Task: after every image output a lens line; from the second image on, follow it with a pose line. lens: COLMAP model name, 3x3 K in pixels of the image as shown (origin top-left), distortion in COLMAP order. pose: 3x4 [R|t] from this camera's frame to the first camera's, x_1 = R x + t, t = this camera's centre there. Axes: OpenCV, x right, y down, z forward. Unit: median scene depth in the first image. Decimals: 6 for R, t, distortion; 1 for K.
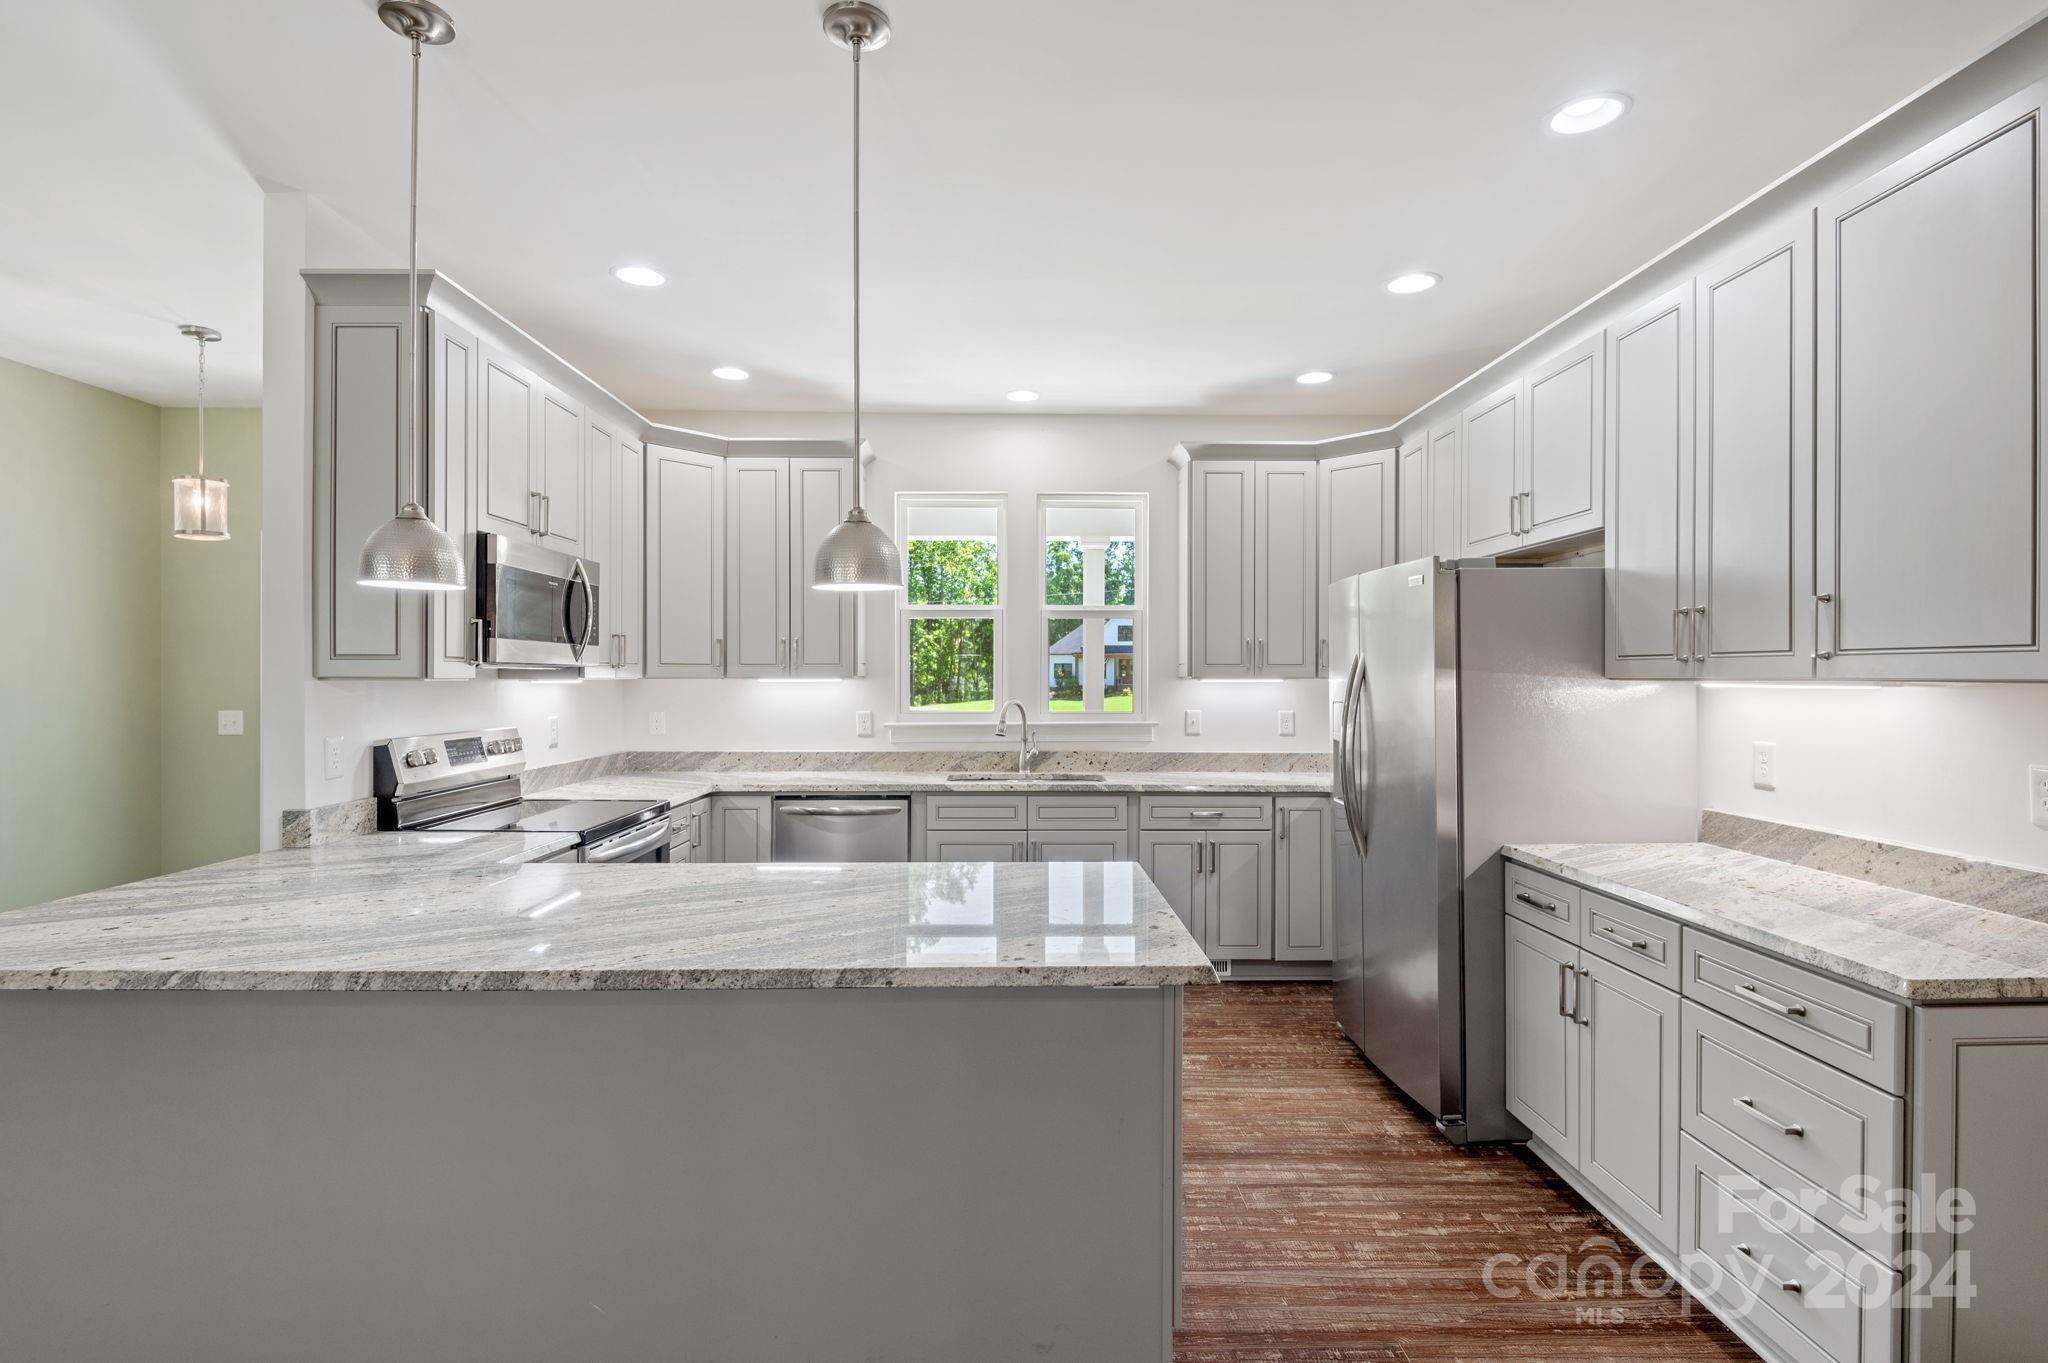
lens RADIAL K [[970.9, 0, 1026.2], [0, 970.9, 678.2], [0, 0, 1]] dist [-0.005173, -0.001438]
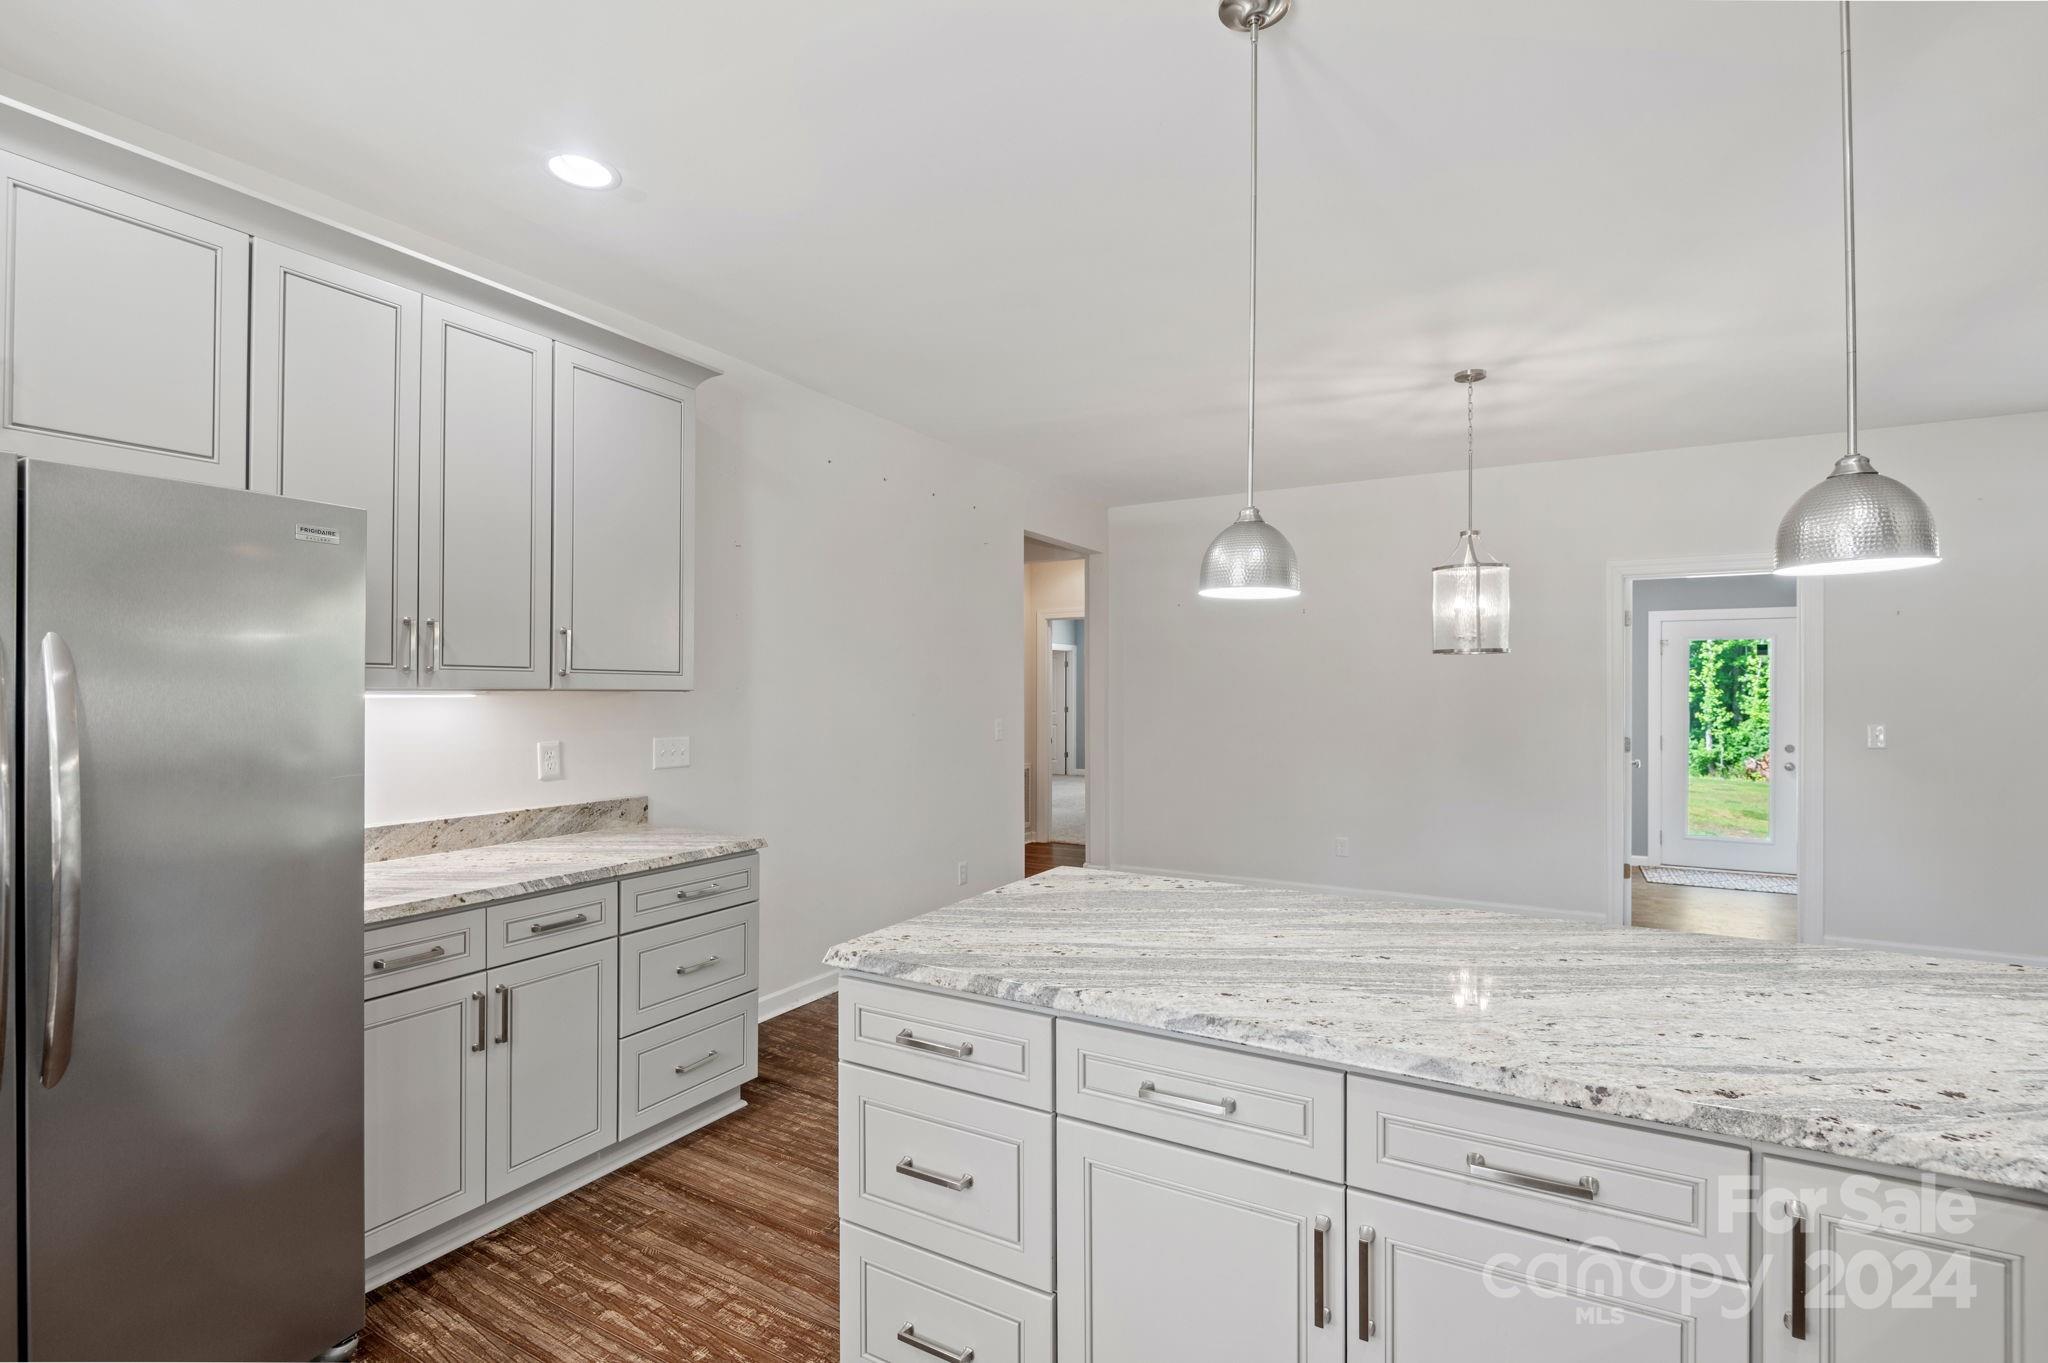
lens RADIAL K [[946.1, 0, 1029.8], [0, 946.1, 680.3], [0, 0, 1]] dist [0.002387, -0.007013]
pose [[-0.856426, 0.002276, 0.516264, -0.285656], [-0.003459, 0.999943, -0.010145, -0.000531], [-0.516257, -0.010474, -0.856369, 1.166110]]
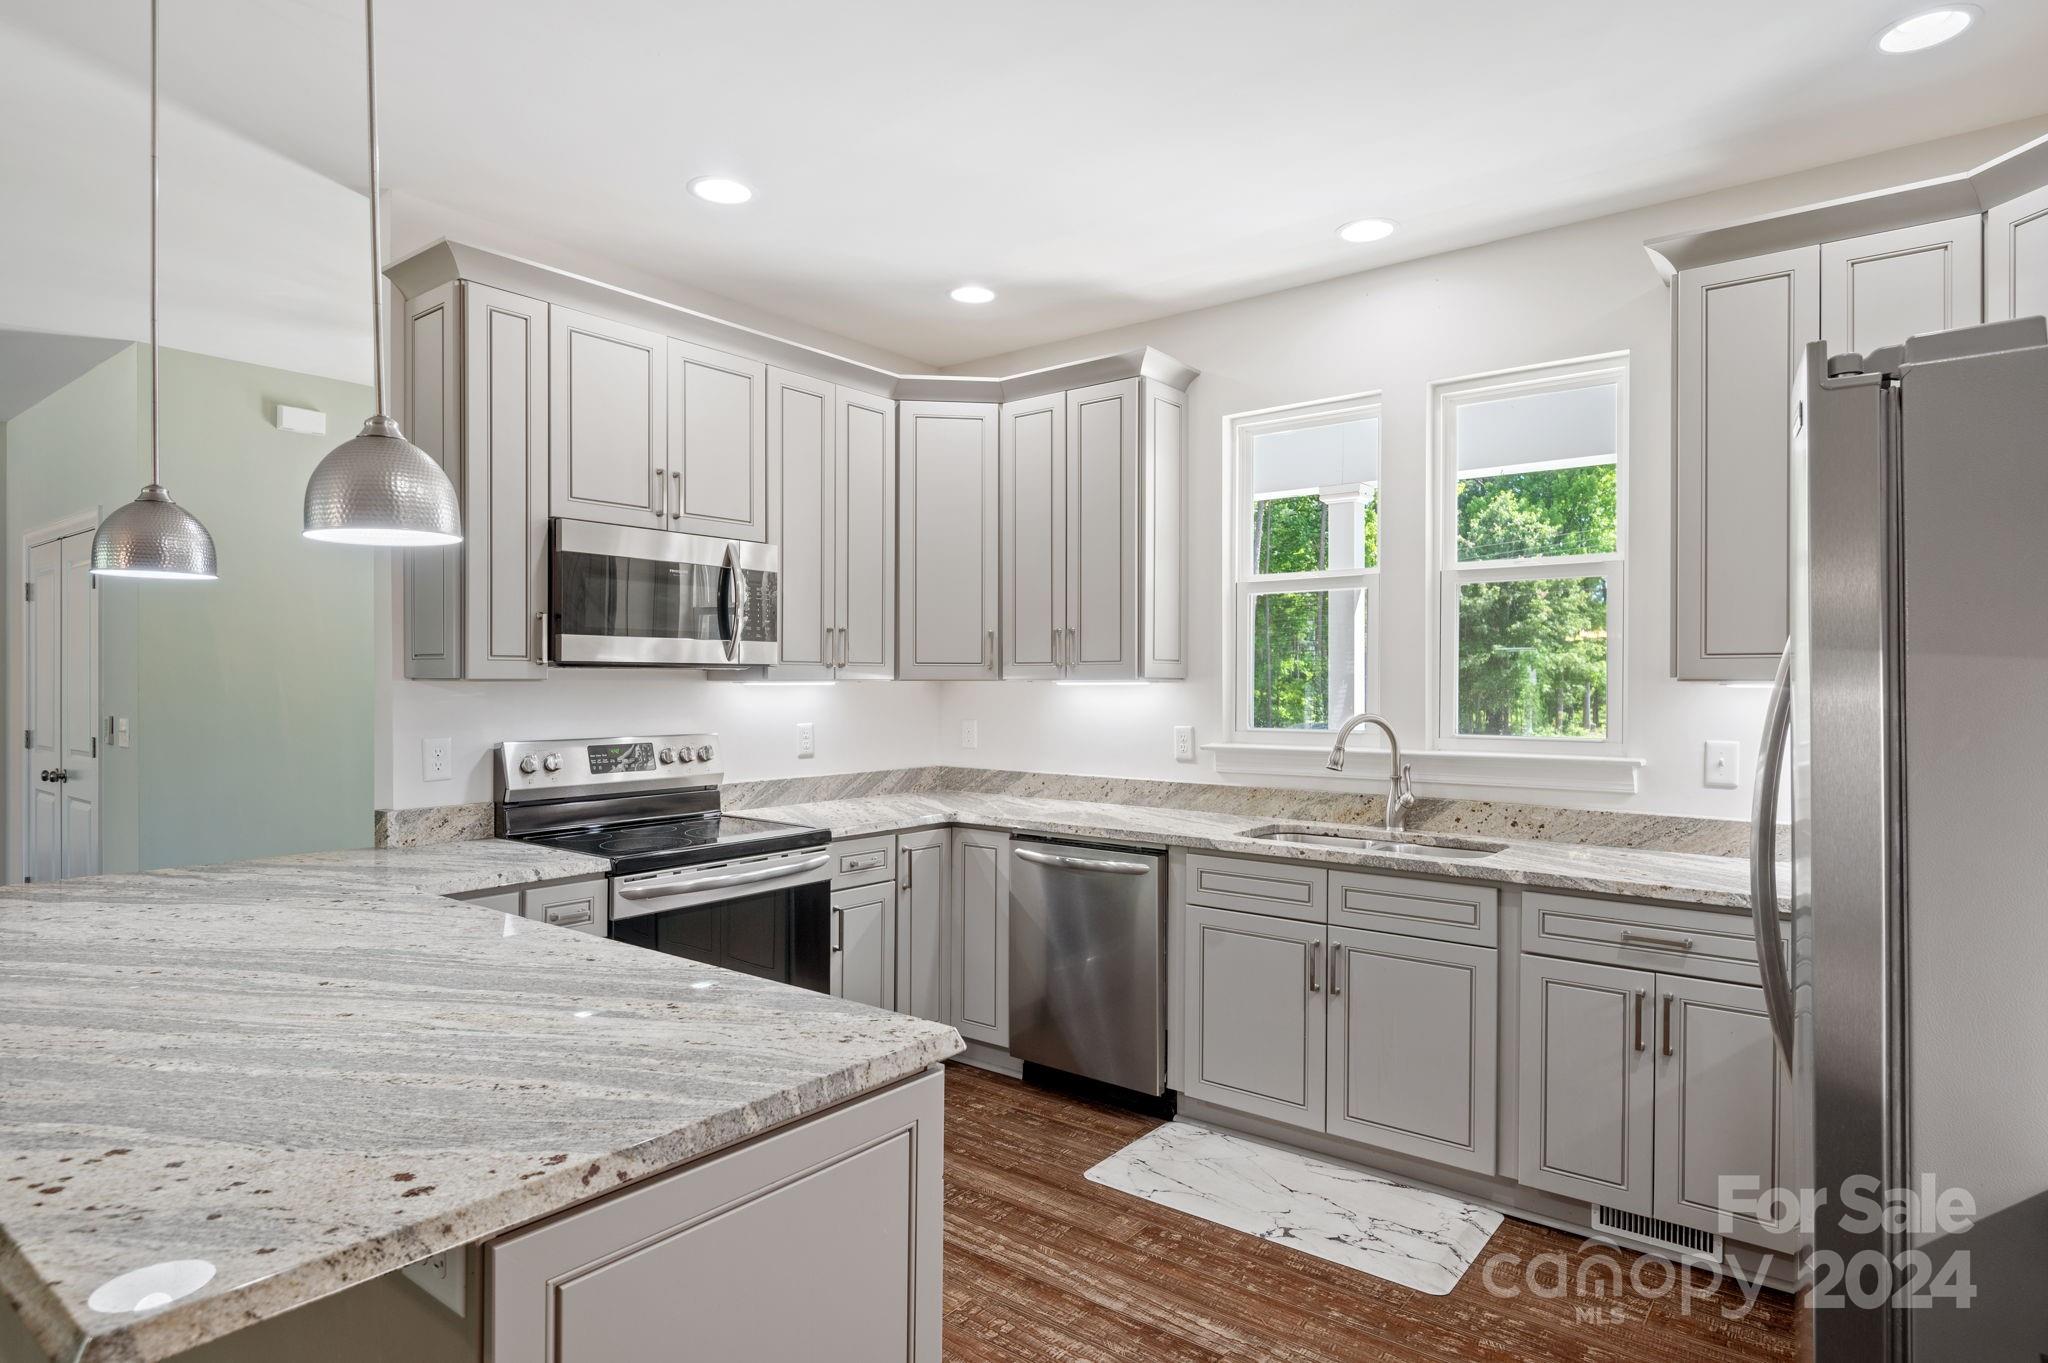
lens RADIAL K [[1114.6, 0, 1028.0], [0, 1114.6, 678.9], [0, 0, 1]] dist [0.002495, 0.000111]
pose [[0.776933, -0.000523, -0.629583, 0.400542], [-0.001704, 0.999994, -0.002934, 0.002078], [0.629581, 0.003352, 0.776927, 0.426281]]
